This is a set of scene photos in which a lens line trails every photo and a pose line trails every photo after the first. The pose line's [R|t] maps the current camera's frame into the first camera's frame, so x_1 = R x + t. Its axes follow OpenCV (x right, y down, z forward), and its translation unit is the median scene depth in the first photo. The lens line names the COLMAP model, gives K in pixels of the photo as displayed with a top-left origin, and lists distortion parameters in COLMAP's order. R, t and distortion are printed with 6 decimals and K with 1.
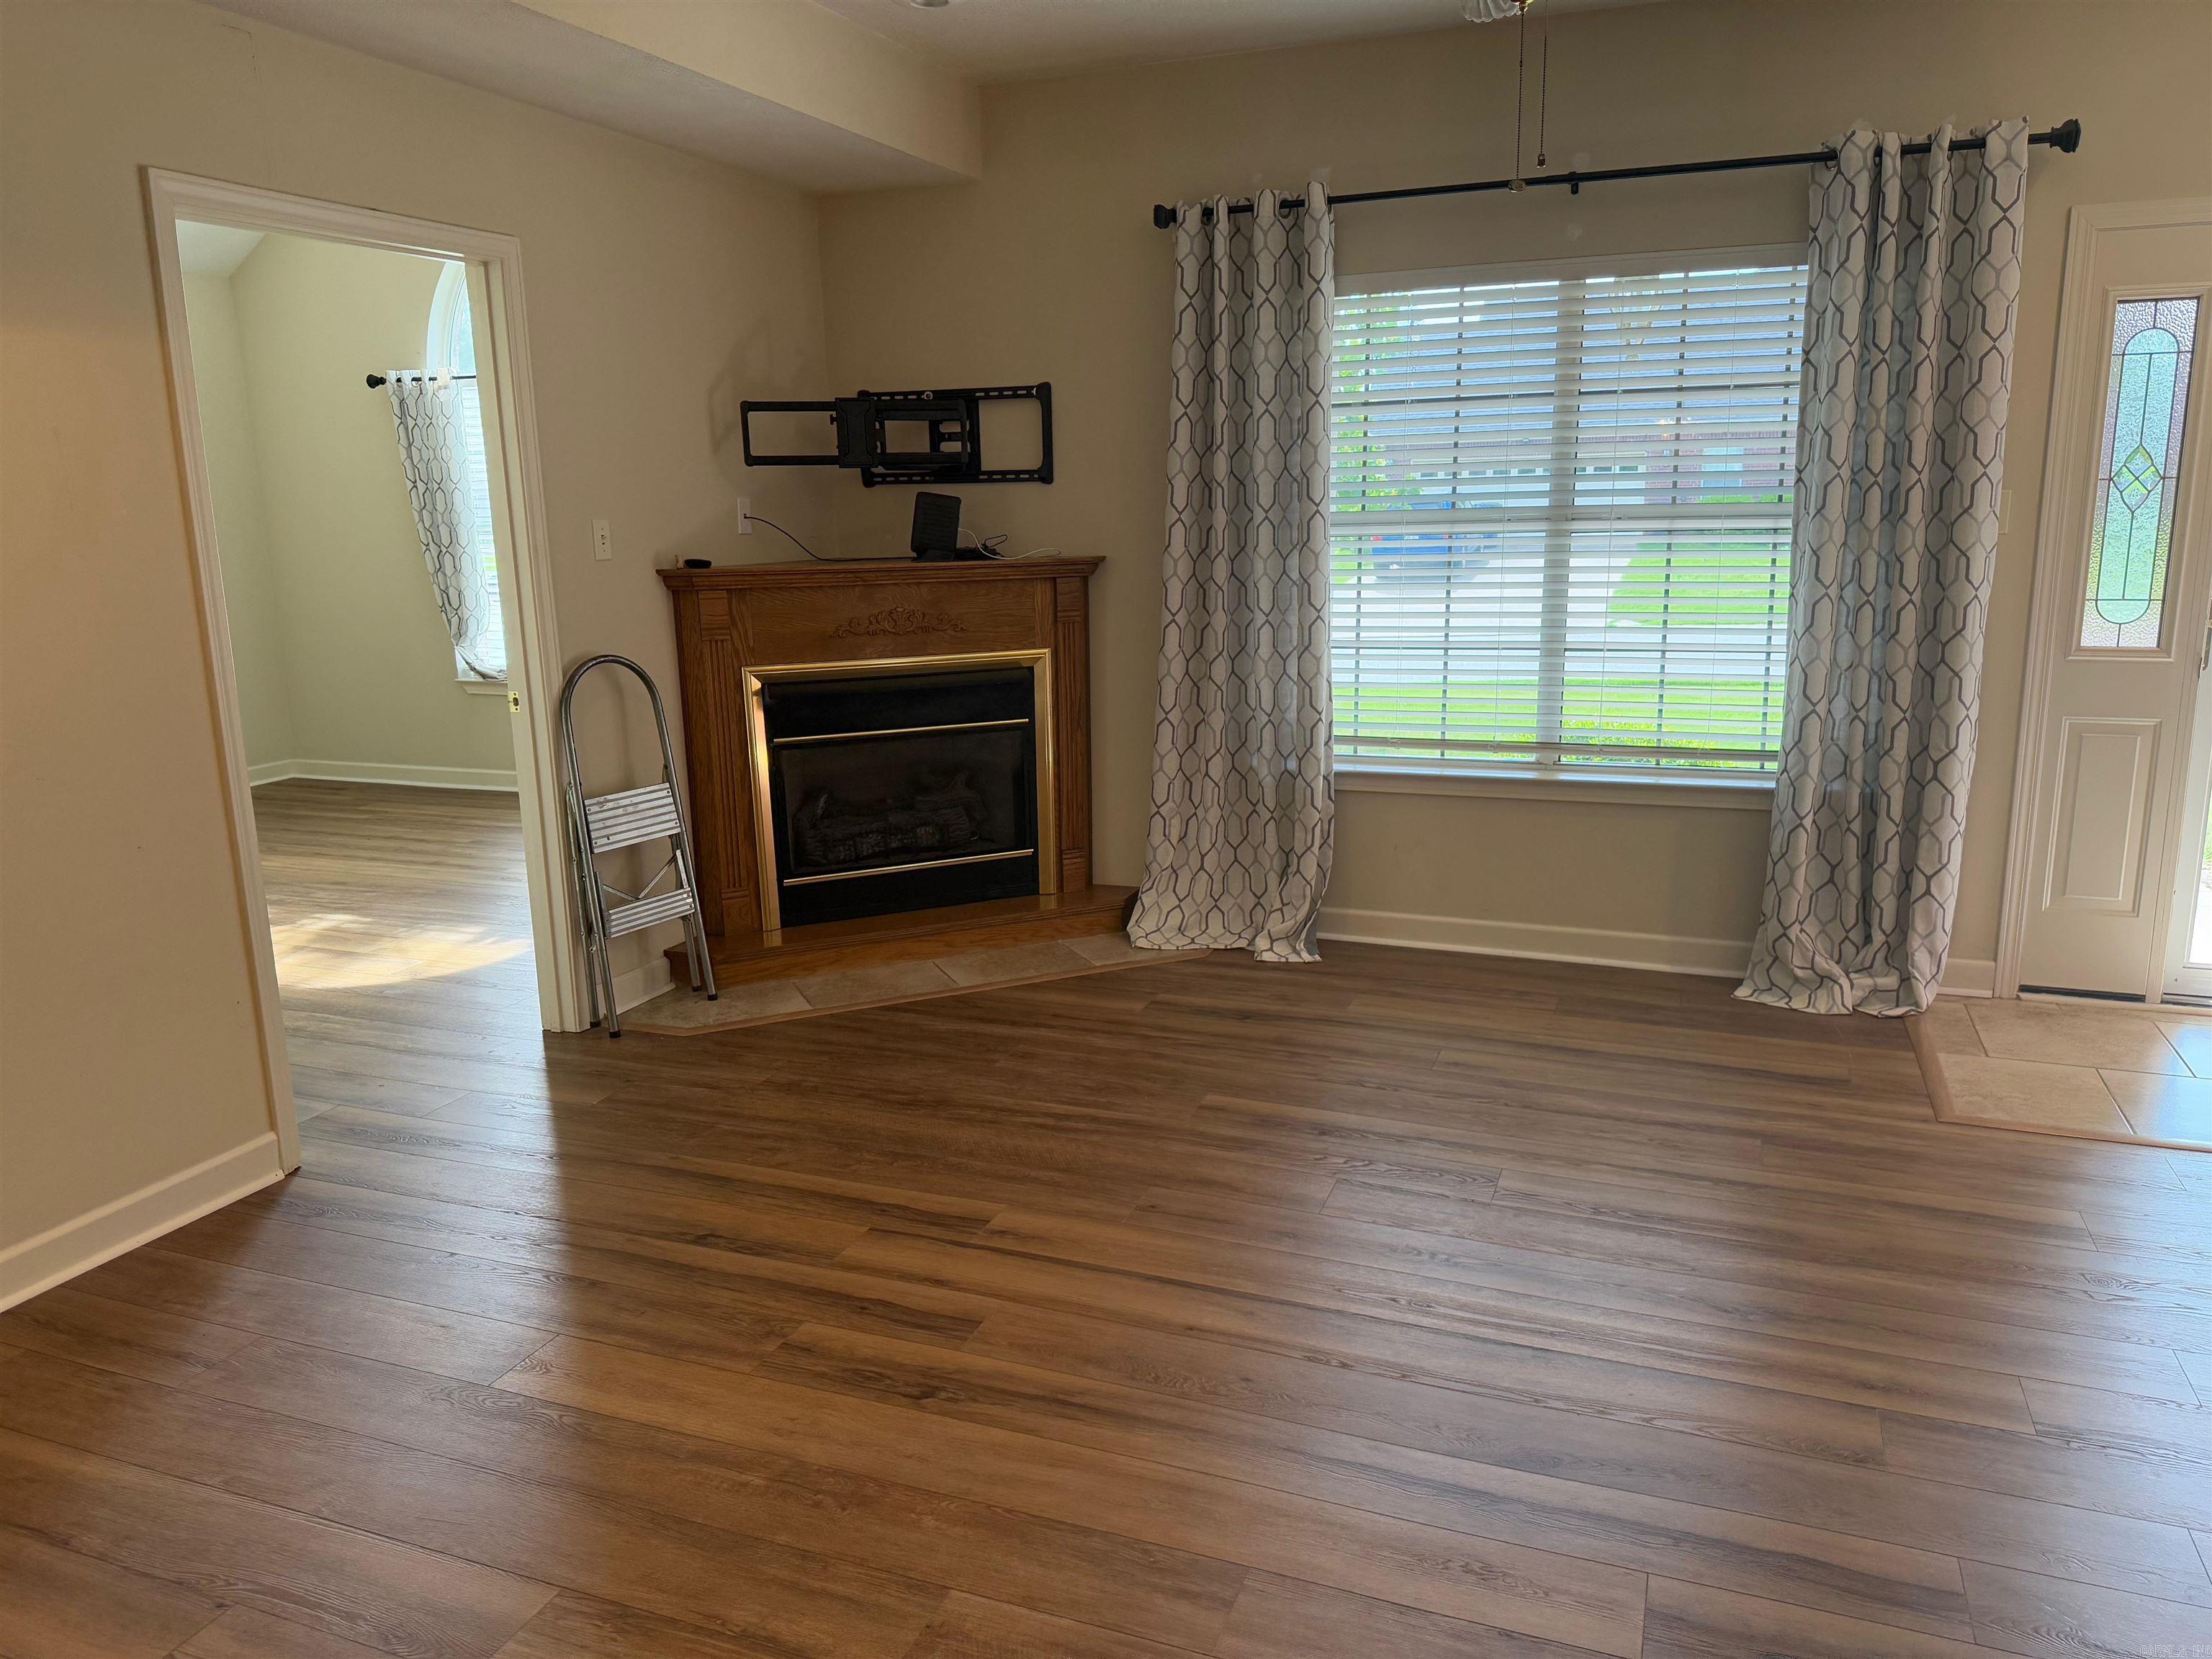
lens RADIAL K [[1563.6, 0, 1078.7], [0, 1563.6, 836.7], [0, 0, 1]] dist [0.080650, -0.111724]
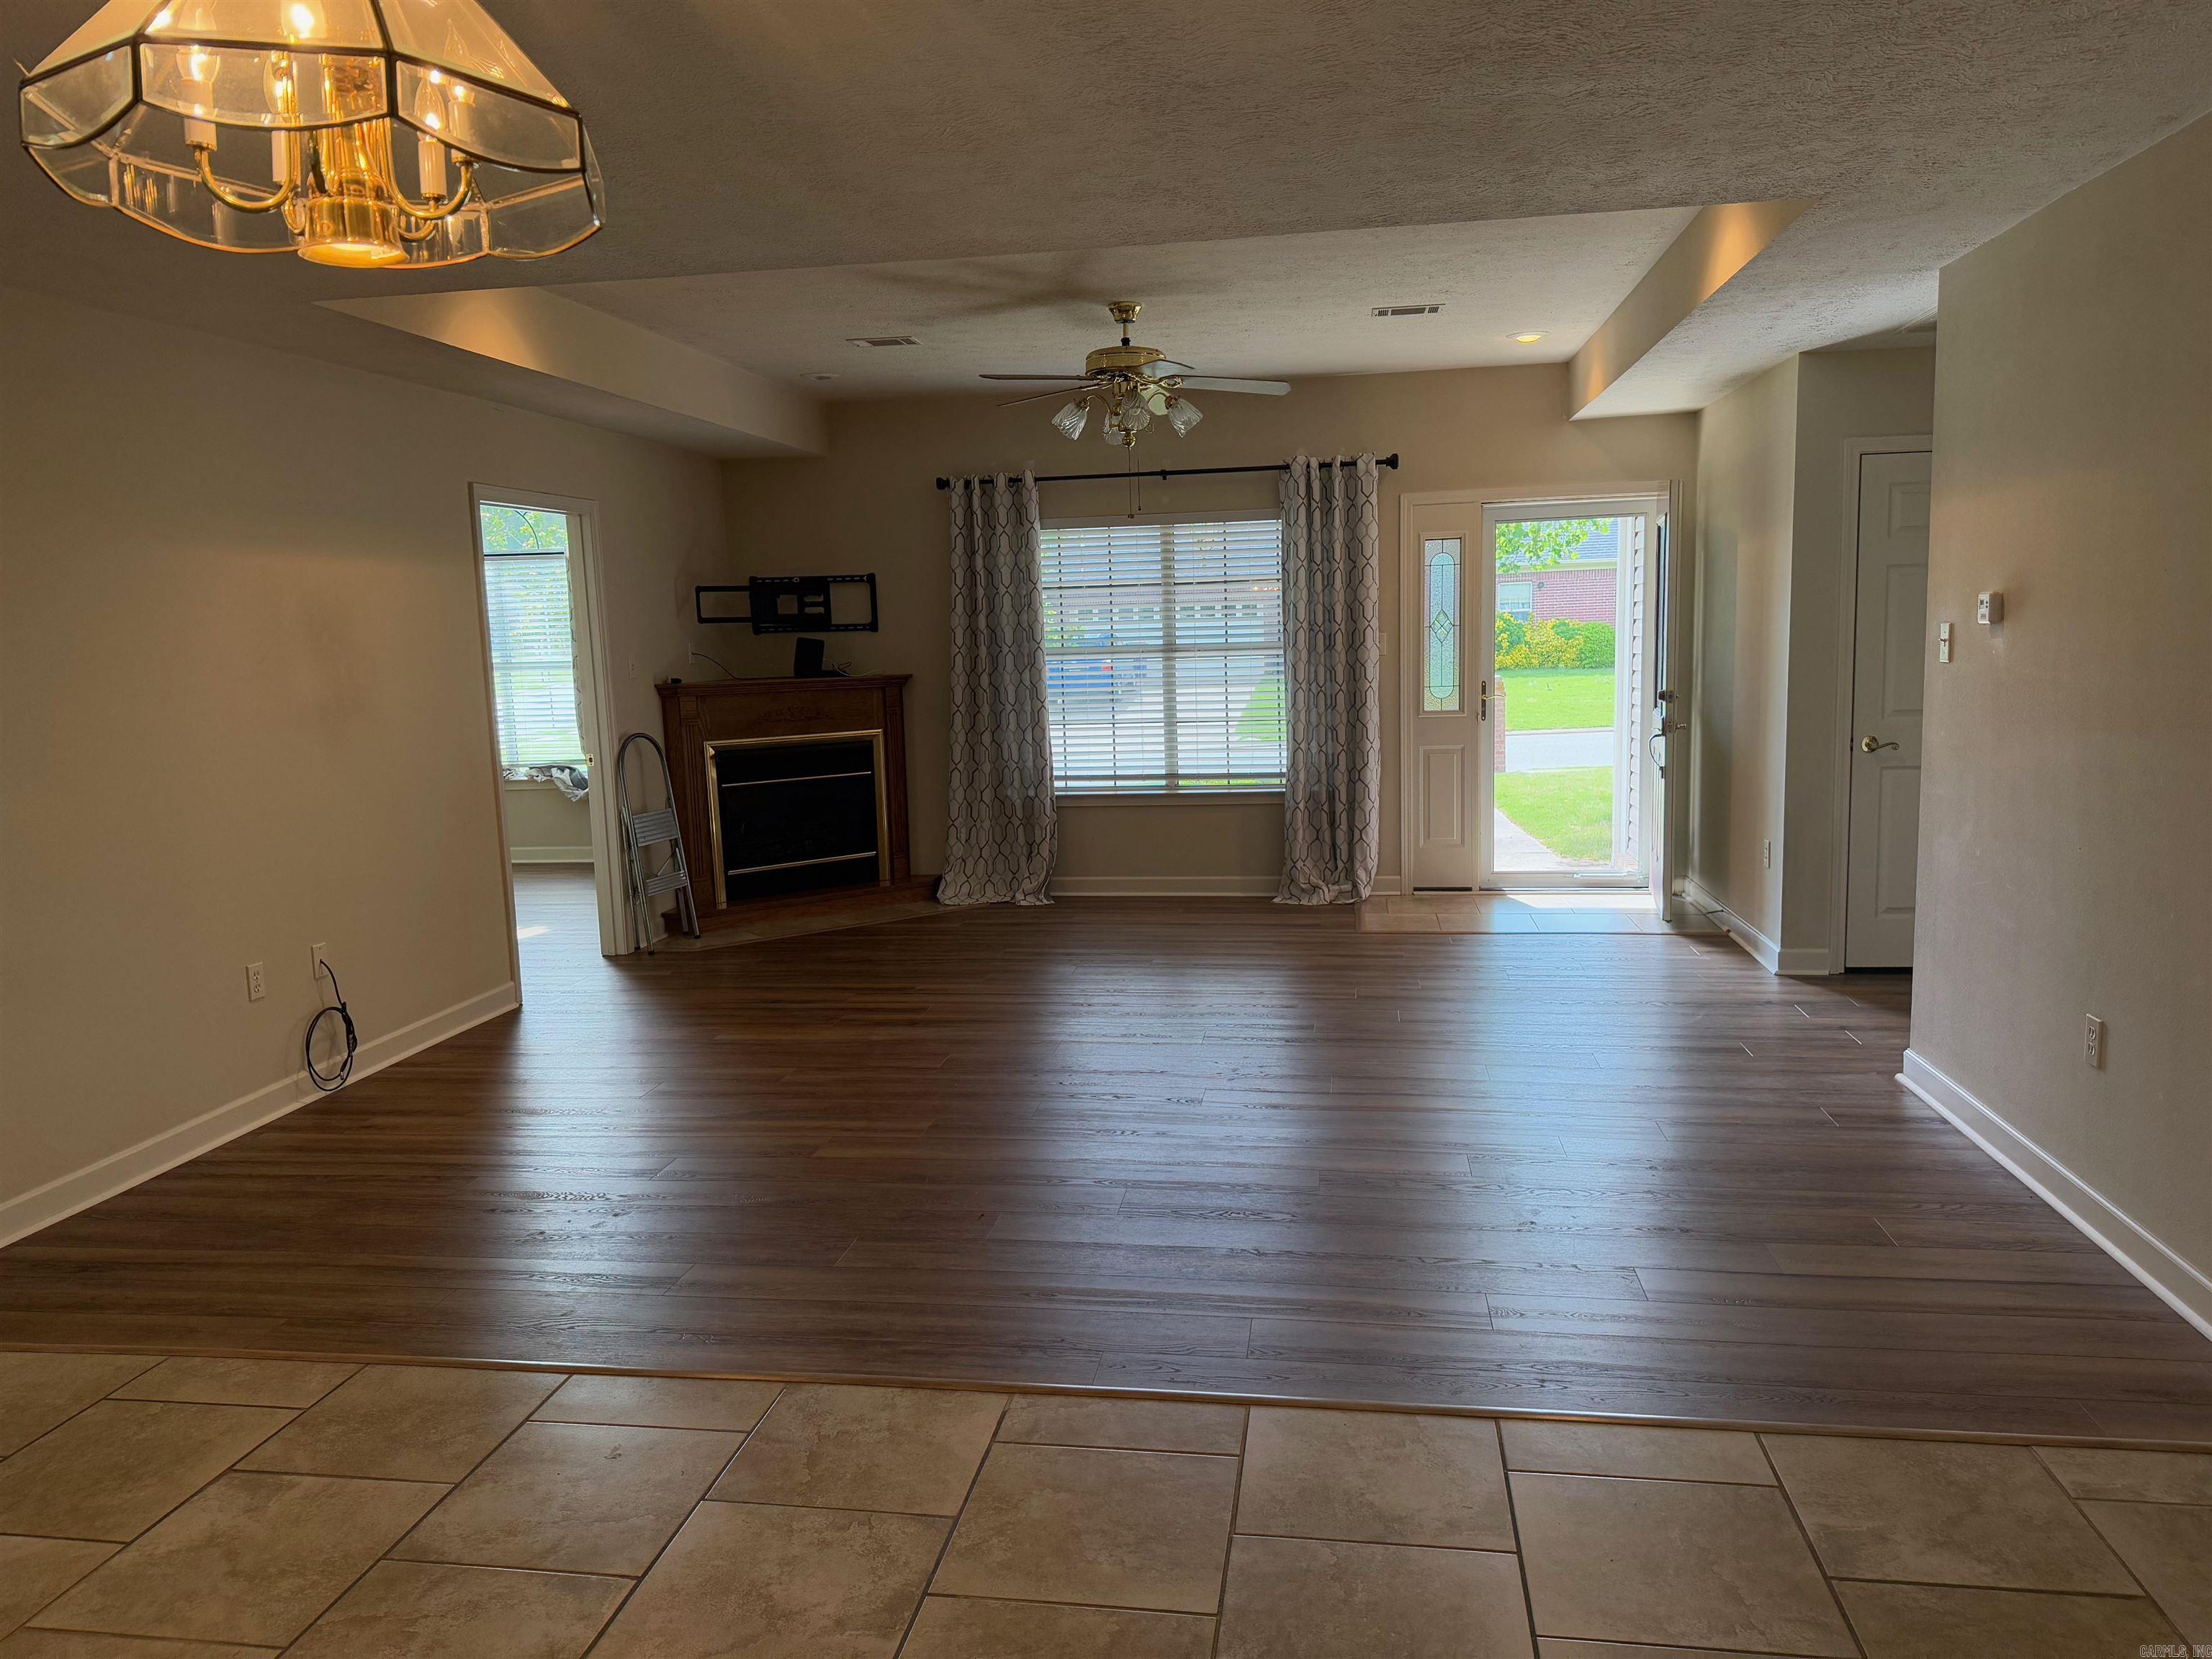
lens RADIAL K [[1563.6, 0, 1100.5], [0, 1563.6, 852.6], [0, 0, 1]] dist [0.080650, -0.111724]
pose [[0.974445, -0.039579, 0.221111, -0.190730], [0.057294, 0.995590, -0.074287, 0.169008], [-0.217196, 0.085057, 0.972415, -0.758169]]
